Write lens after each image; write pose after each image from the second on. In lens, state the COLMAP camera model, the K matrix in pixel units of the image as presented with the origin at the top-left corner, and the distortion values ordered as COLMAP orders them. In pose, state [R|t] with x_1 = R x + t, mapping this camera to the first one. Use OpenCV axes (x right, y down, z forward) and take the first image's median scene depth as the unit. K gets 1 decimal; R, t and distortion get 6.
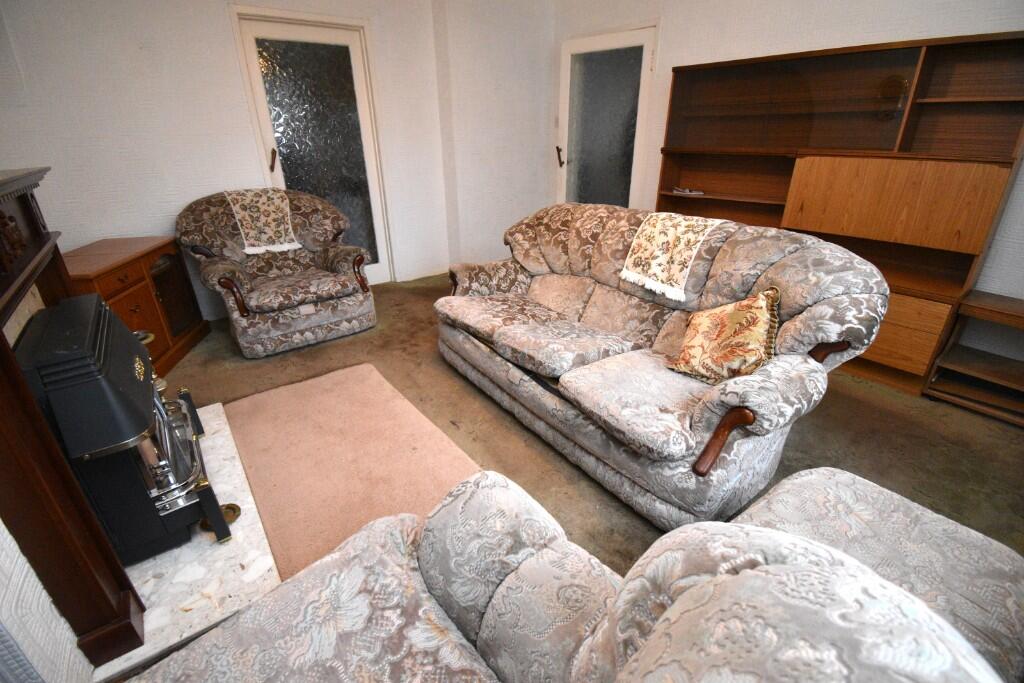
lens RADIAL K [[462.3, 0, 505.0], [0, 462.3, 347.9], [0, 0, 1]] dist [-0.004032, -0.001417]
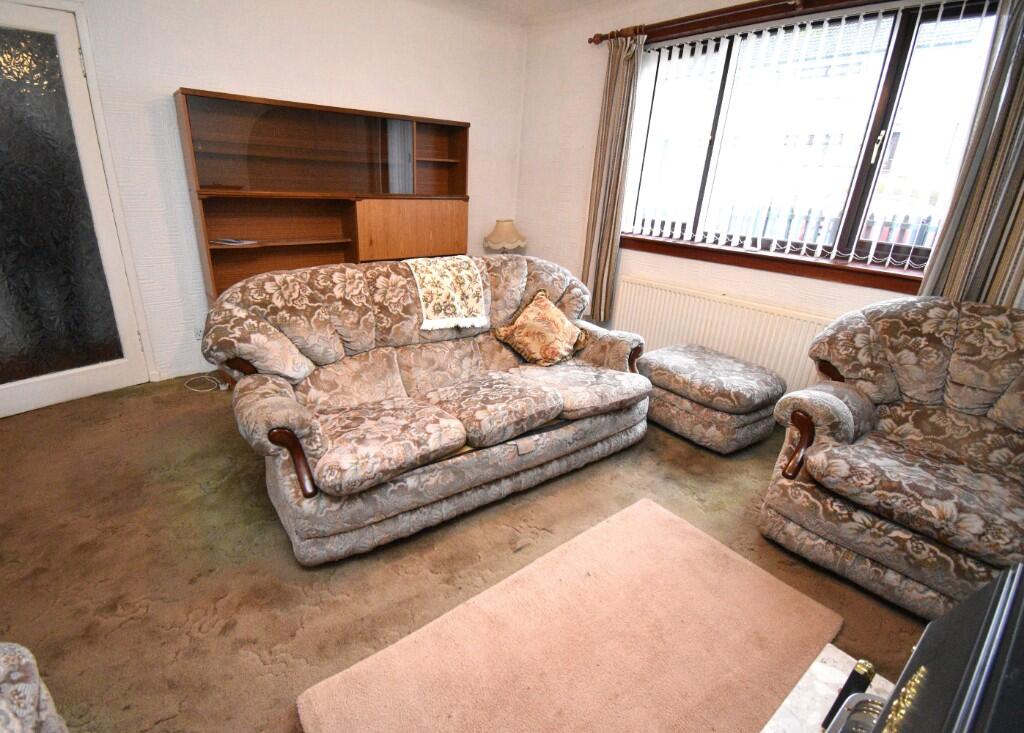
lens RADIAL K [[487.9, 0, 501.9], [0, 487.9, 364.2], [0, 0, 1]] dist [0.003379, 0.000441]
pose [[-0.034912, -0.343282, 0.938583, -0.780049], [0.379045, 0.864437, 0.330262, -0.391580], [-0.924719, 0.367296, 0.099940, 0.837530]]
